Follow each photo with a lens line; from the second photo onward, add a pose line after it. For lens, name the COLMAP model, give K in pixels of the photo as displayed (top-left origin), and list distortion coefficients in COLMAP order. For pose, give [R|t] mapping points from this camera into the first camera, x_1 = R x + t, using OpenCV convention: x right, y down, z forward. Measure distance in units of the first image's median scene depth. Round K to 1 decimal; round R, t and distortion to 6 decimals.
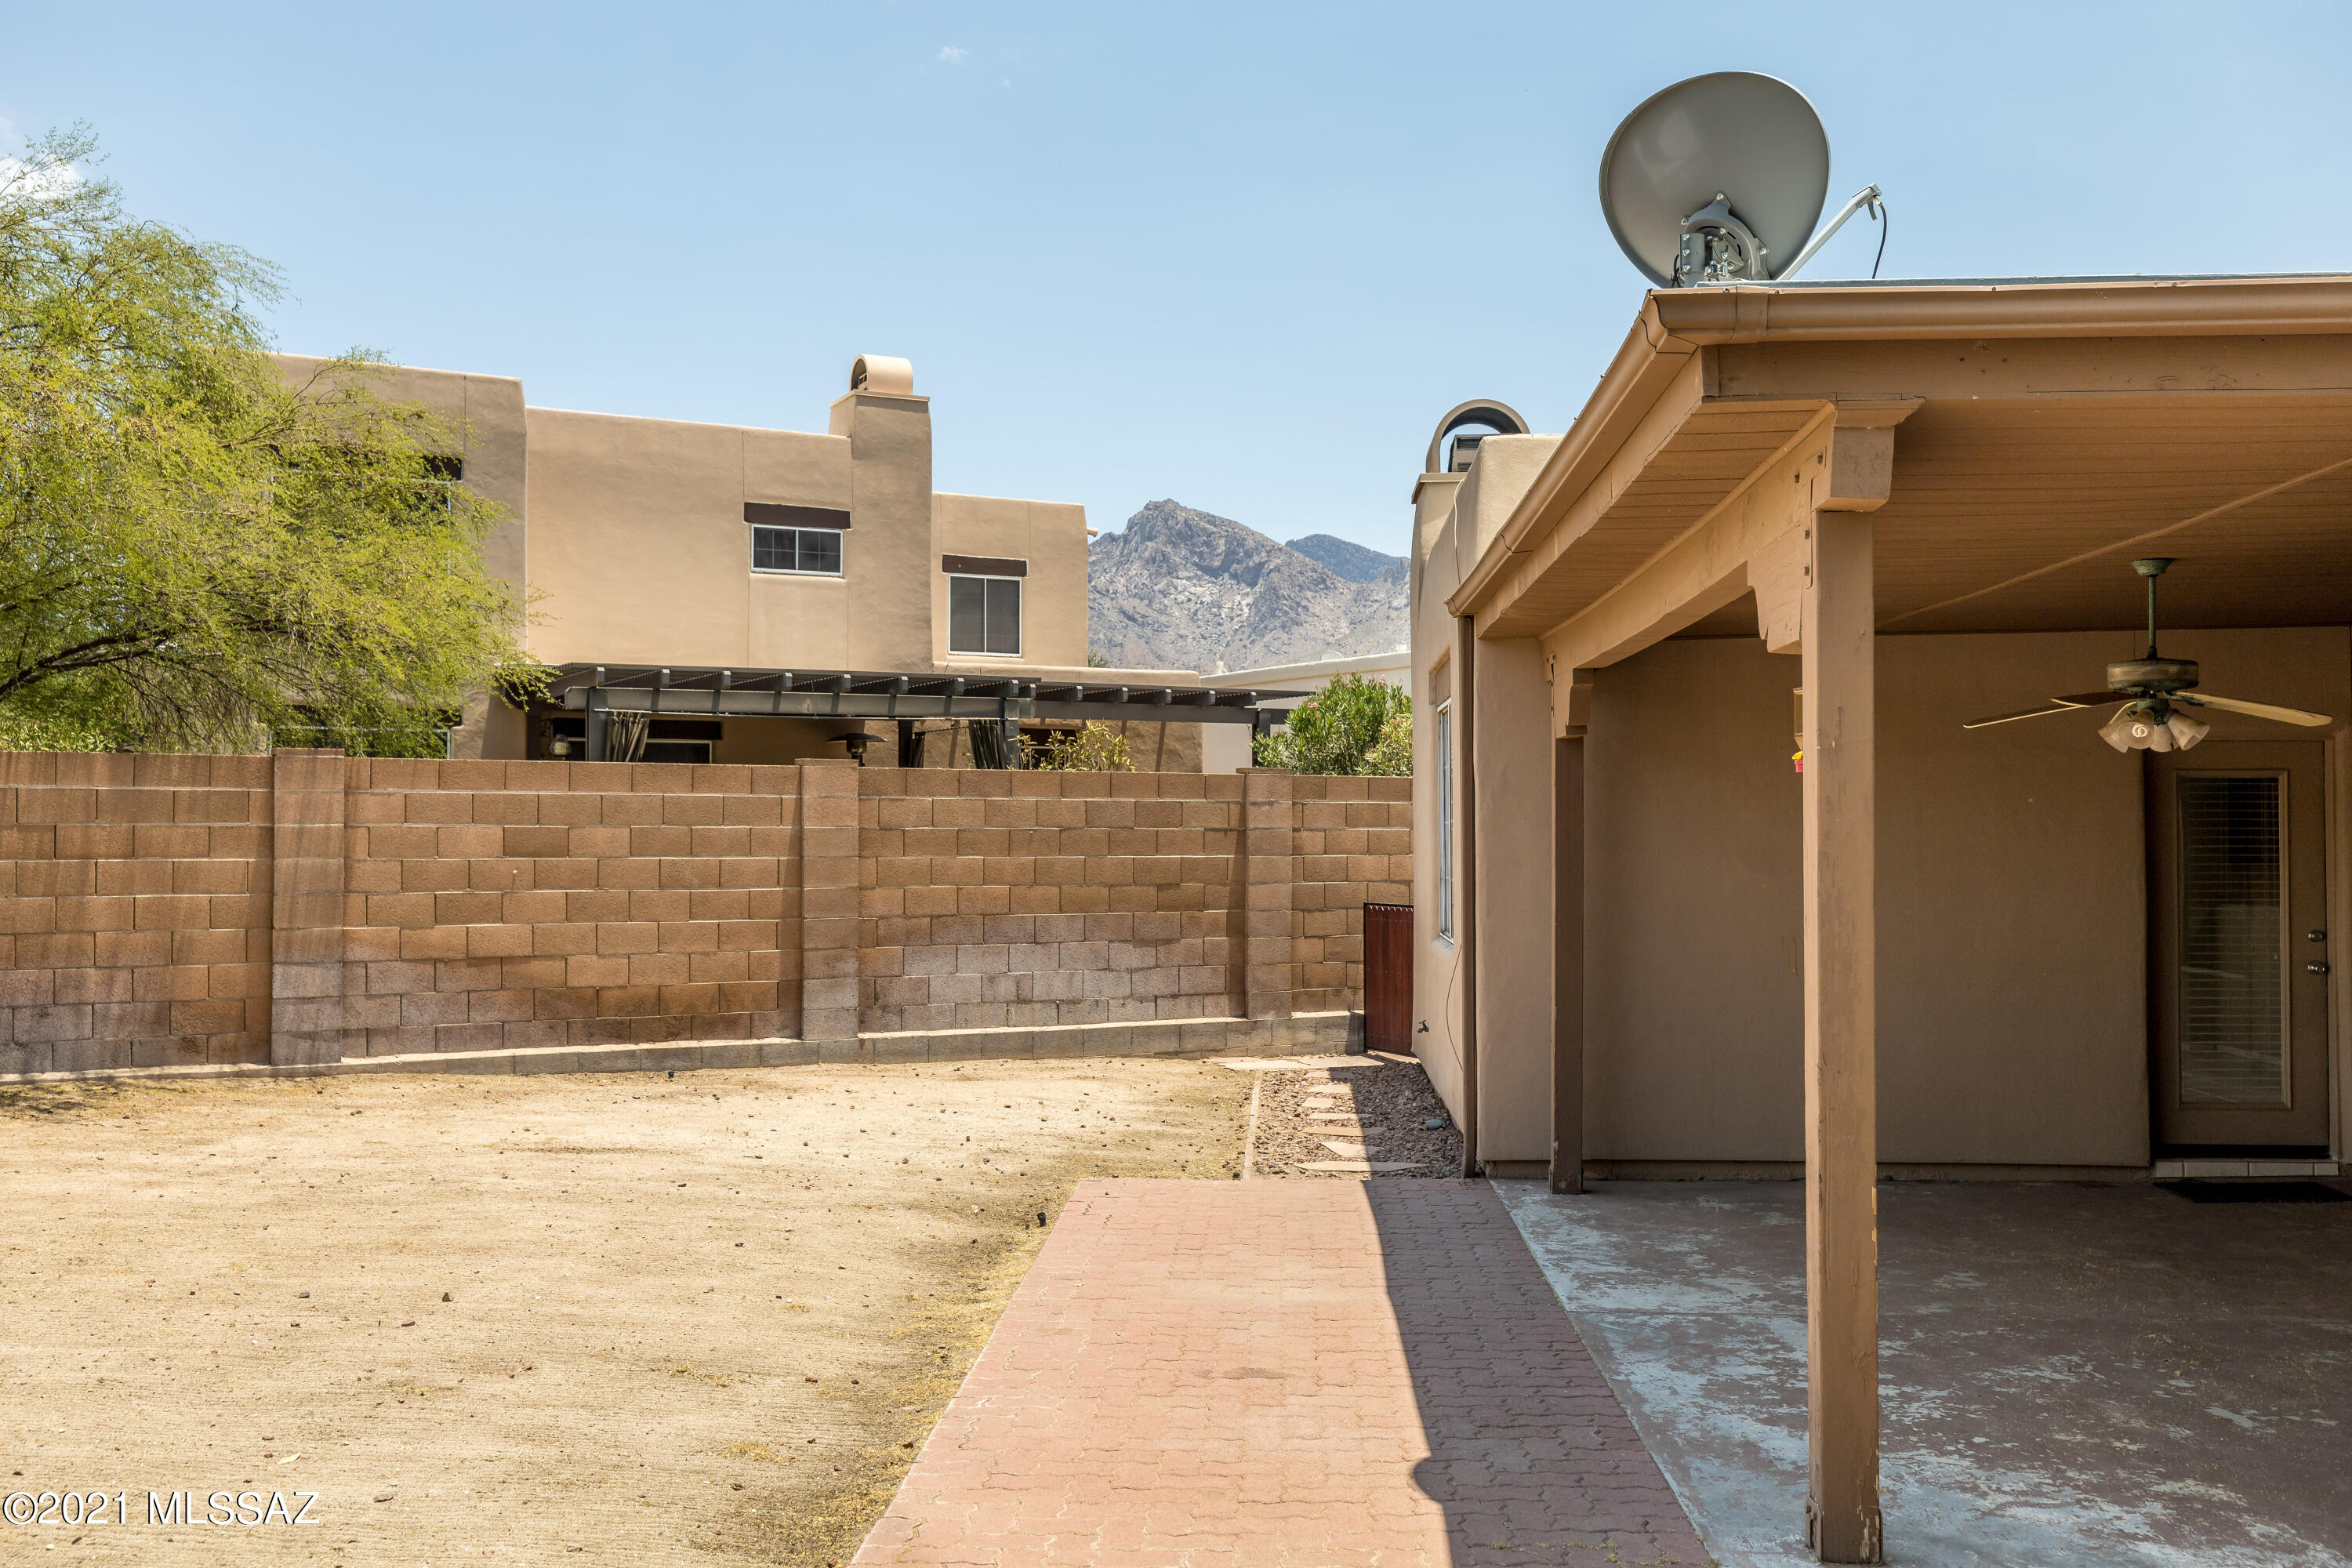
lens RADIAL K [[2060.9, 0, 1175.6], [0, 2060.9, 791.0], [0, 0, 1]] dist [-0.006070, 0.010512]
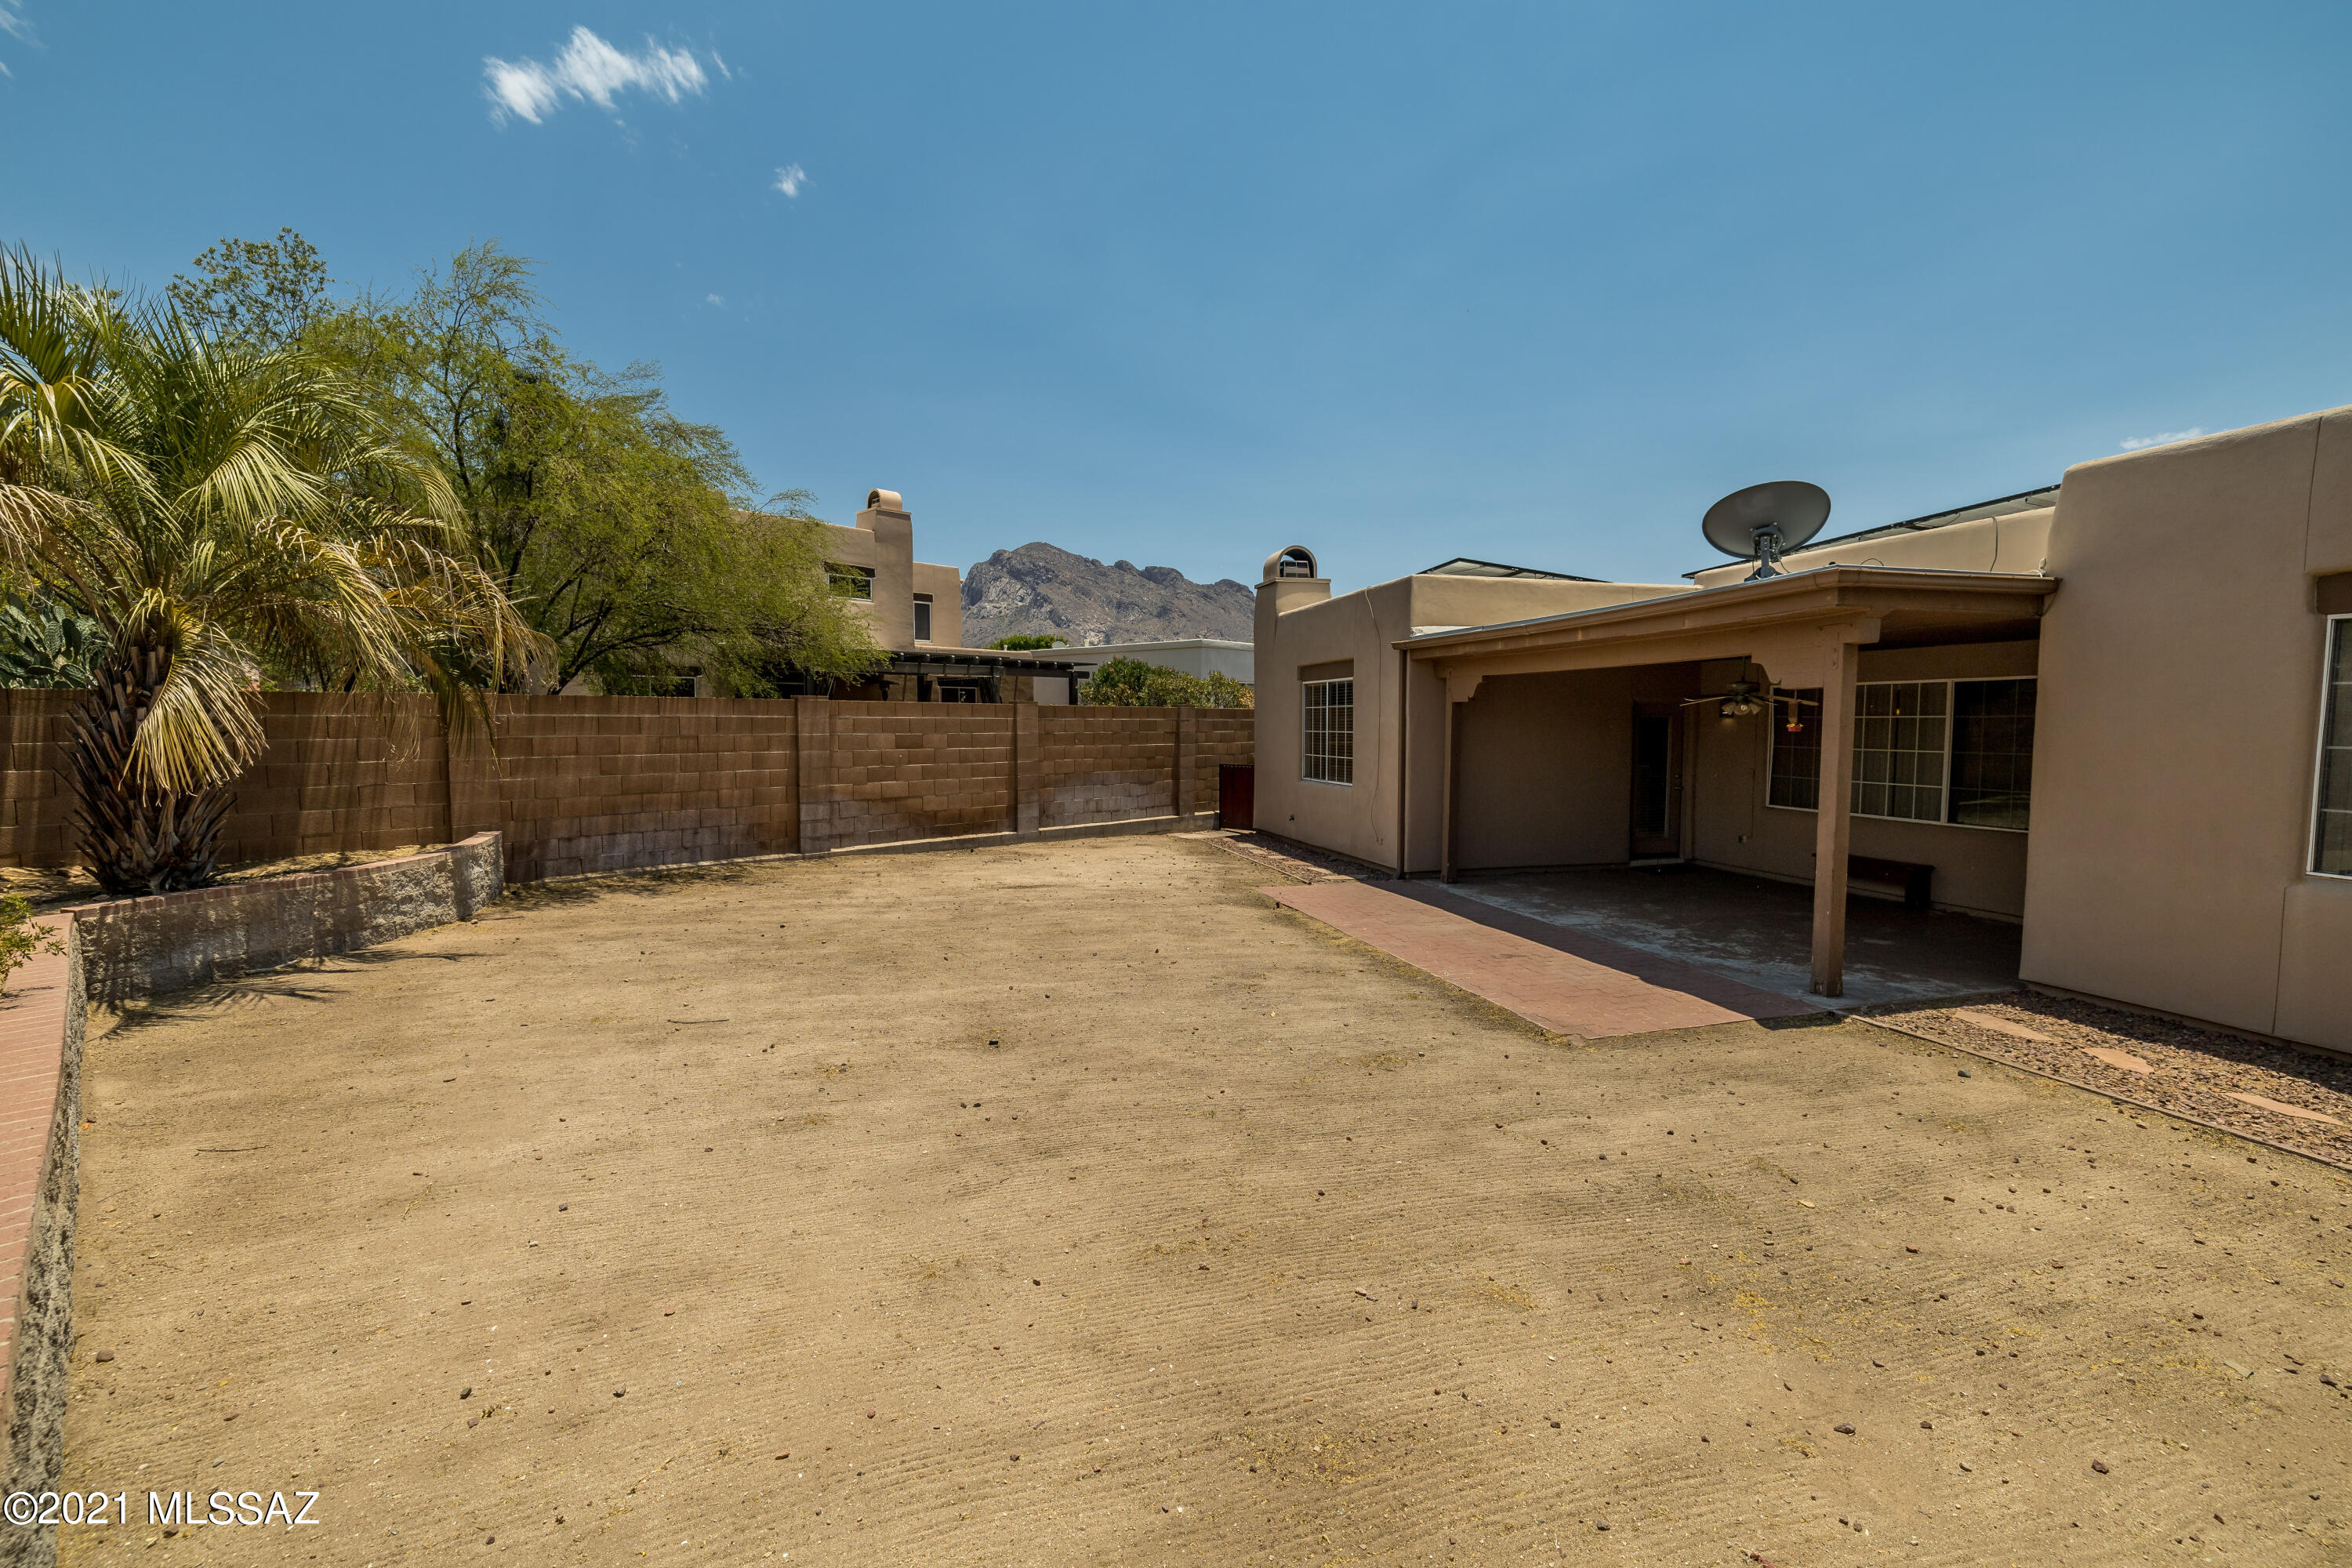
lens RADIAL K [[986.7, 0, 1167.9], [0, 986.7, 776.9], [0, 0, 1]] dist [0.001906, -0.000223]
pose [[0.952246, -0.017015, 0.304858, -0.341041], [-0.005870, 0.997242, 0.073992, -0.013393], [-0.305276, -0.072248, 0.949519, -0.017742]]
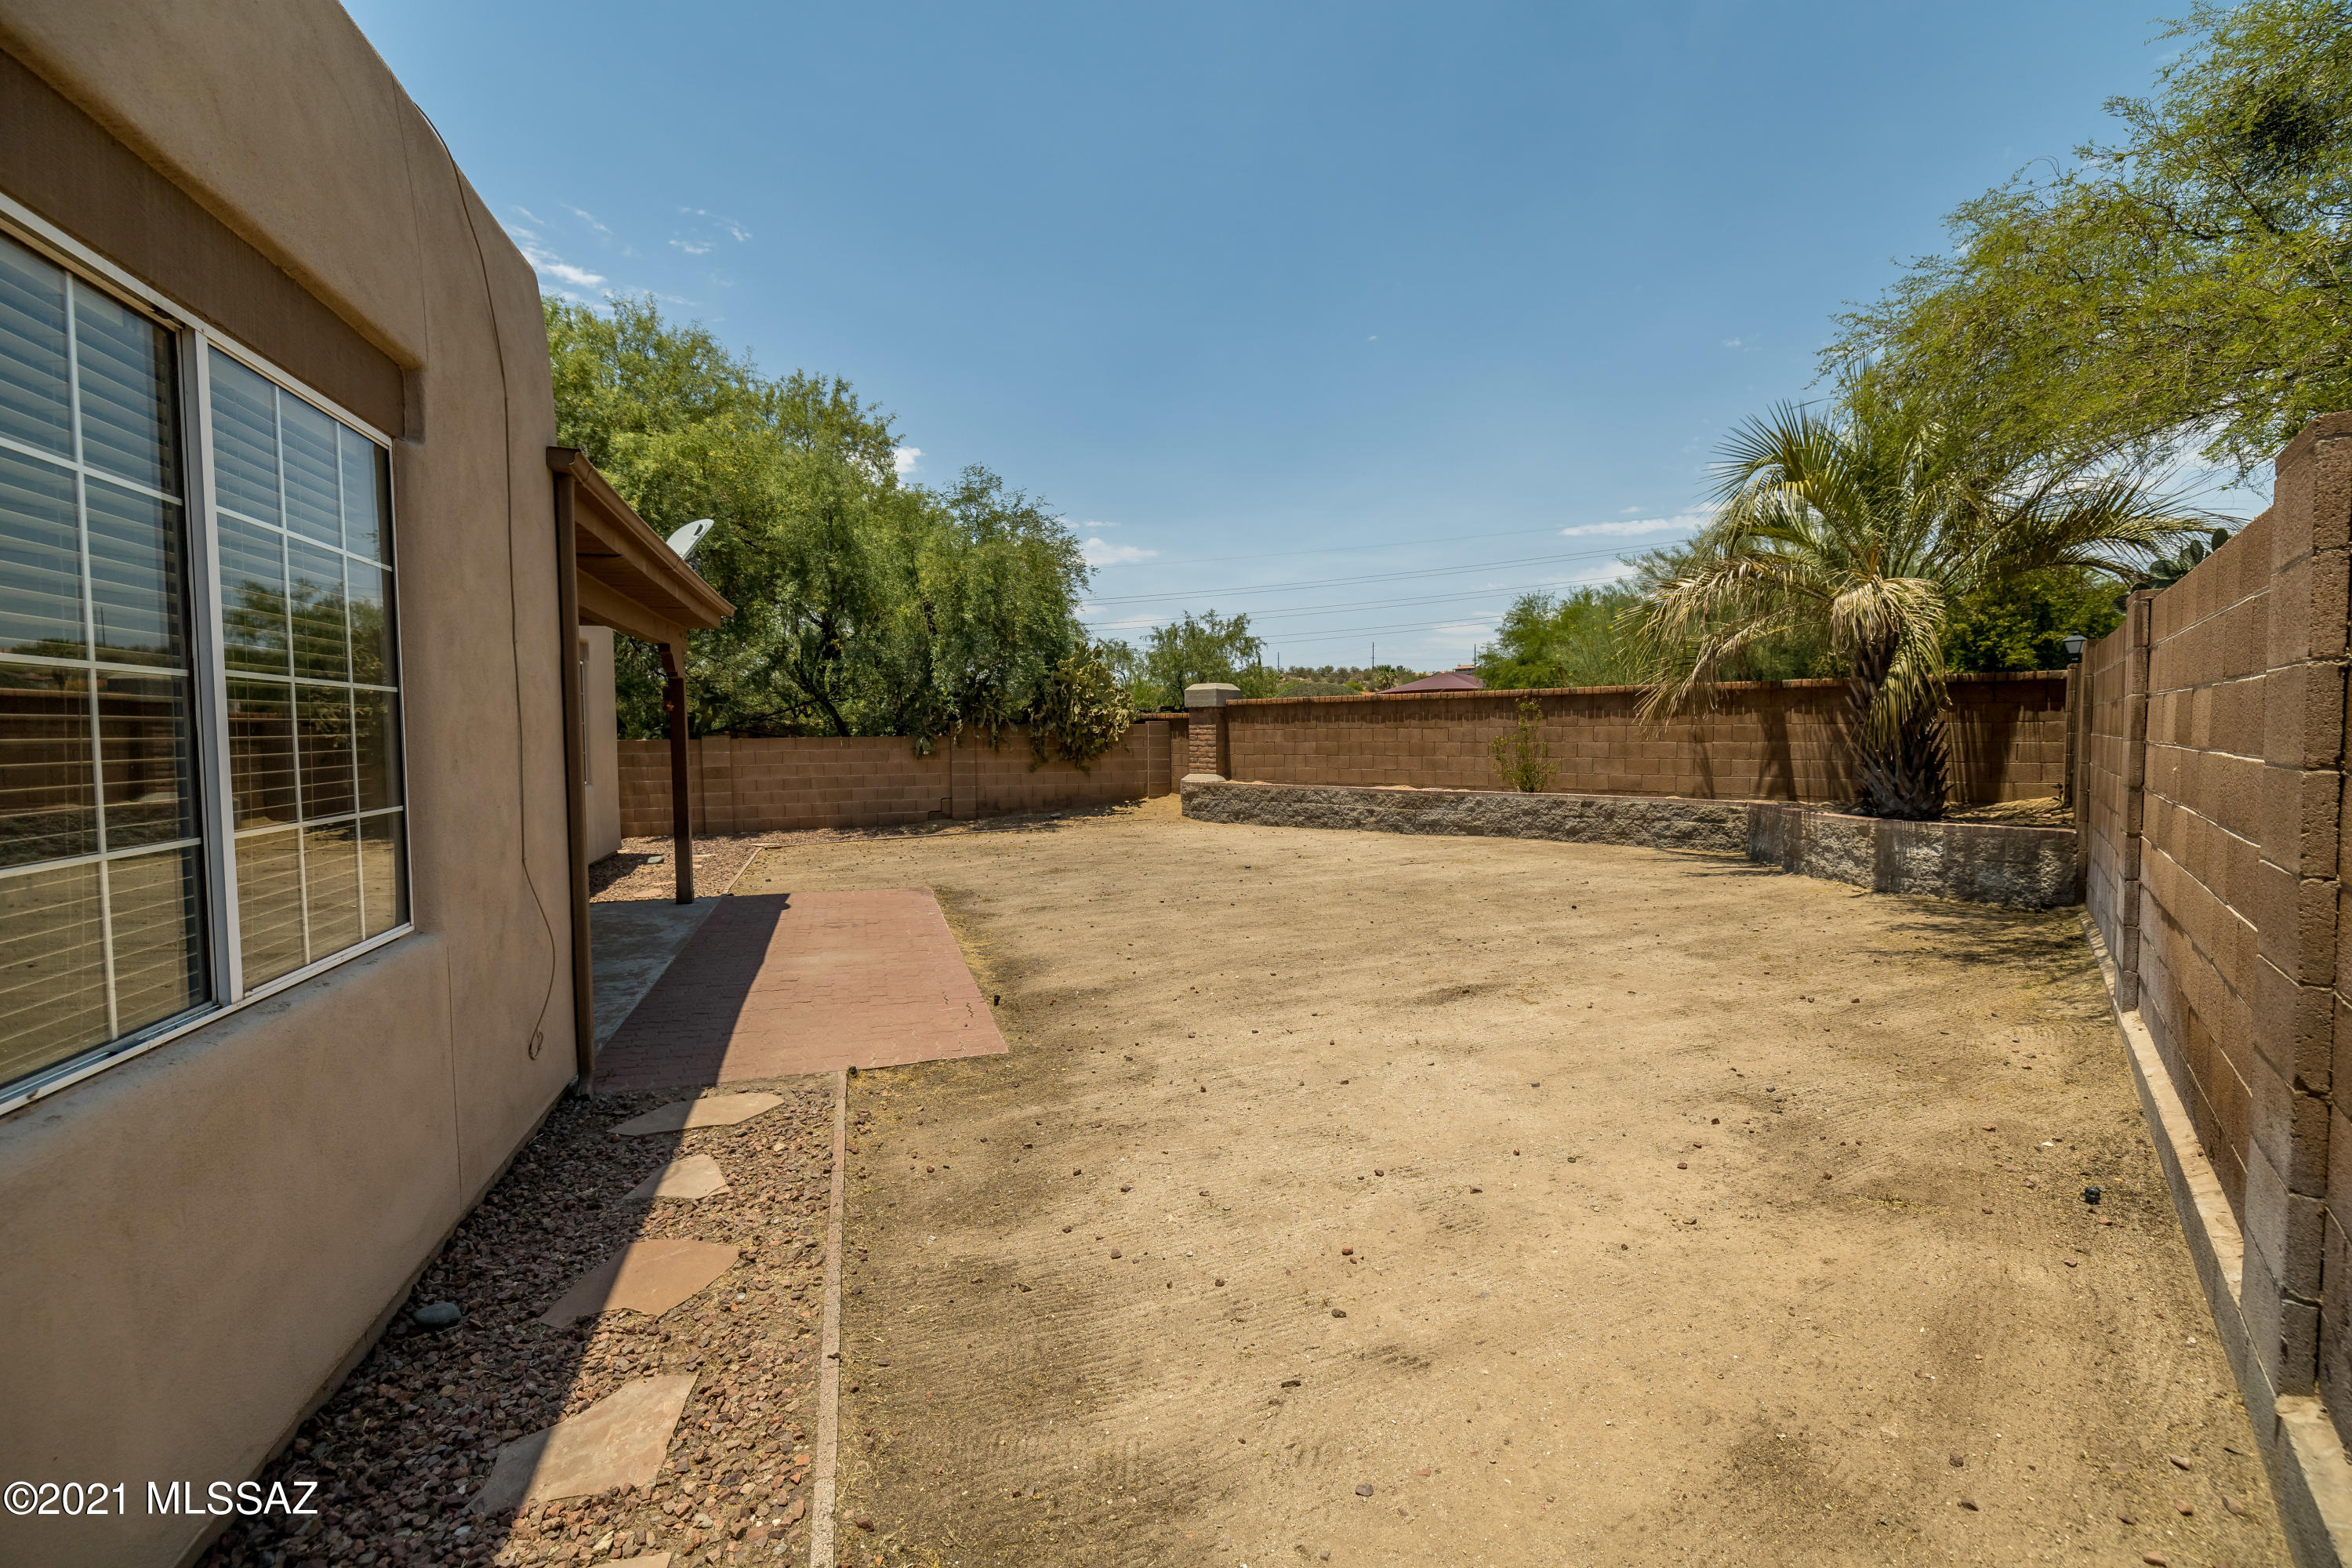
lens RADIAL K [[986.7, 0, 1182.1], [0, 986.7, 781.9], [0, 0, 1]] dist [0.001906, -0.000223]
pose [[-0.930919, 0.023936, -0.364439, 0.172917], [0.012367, 0.999344, 0.034045, 0.040626], [0.365015, 0.027186, -0.930605, 1.427473]]
